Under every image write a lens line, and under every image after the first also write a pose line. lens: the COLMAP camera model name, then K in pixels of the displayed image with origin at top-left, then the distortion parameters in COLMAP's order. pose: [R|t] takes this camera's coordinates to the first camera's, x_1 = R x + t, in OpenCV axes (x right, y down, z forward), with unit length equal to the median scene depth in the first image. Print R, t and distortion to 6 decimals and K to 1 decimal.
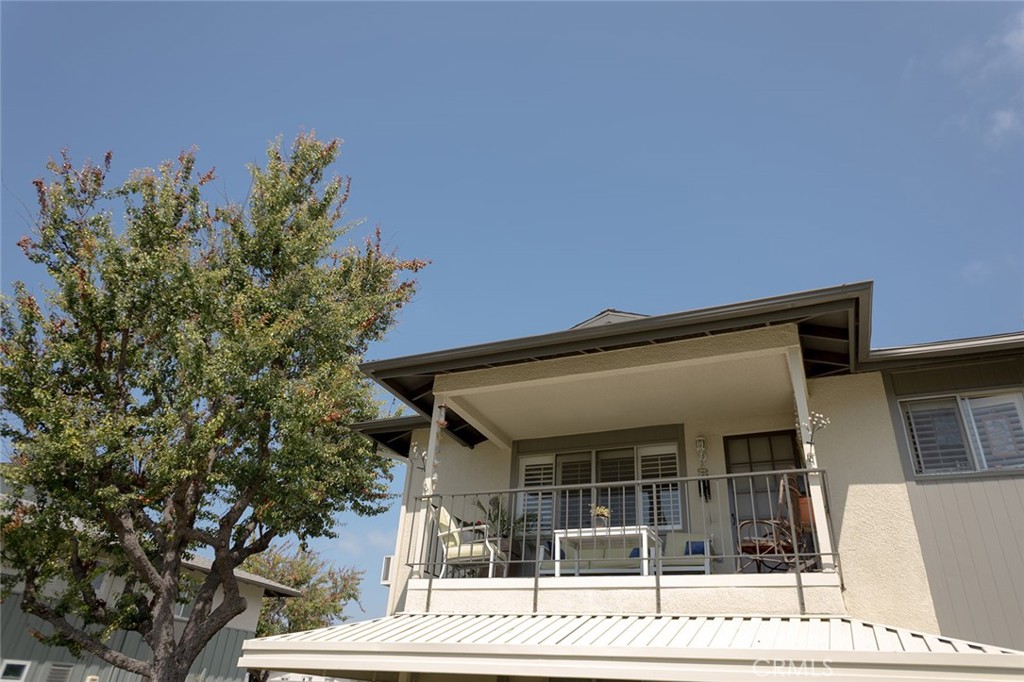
lens RADIAL K [[677.3, 0, 515.1], [0, 677.3, 345.6], [0, 0, 1]] dist [0.019096, -0.005919]
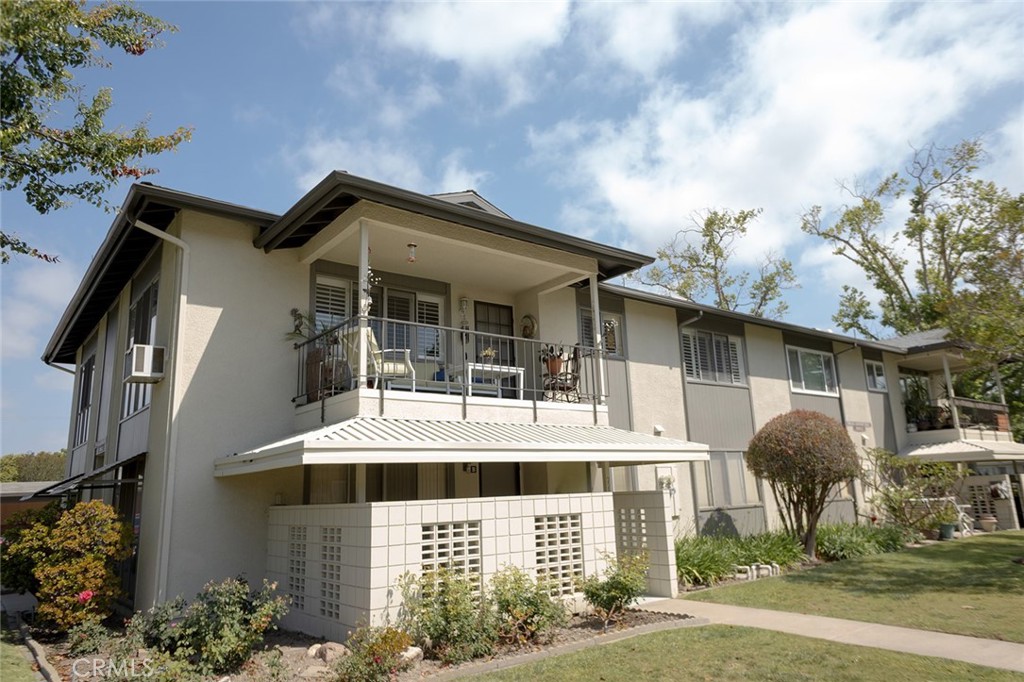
lens RADIAL K [[677.3, 0, 517.4], [0, 677.3, 340.6], [0, 0, 1]] dist [0.019096, -0.005919]
pose [[0.457823, 0.122406, 0.880577, -1.079097], [-0.362888, 0.929937, 0.059402, 0.119481], [-0.811610, -0.346746, 0.470166, 0.315277]]
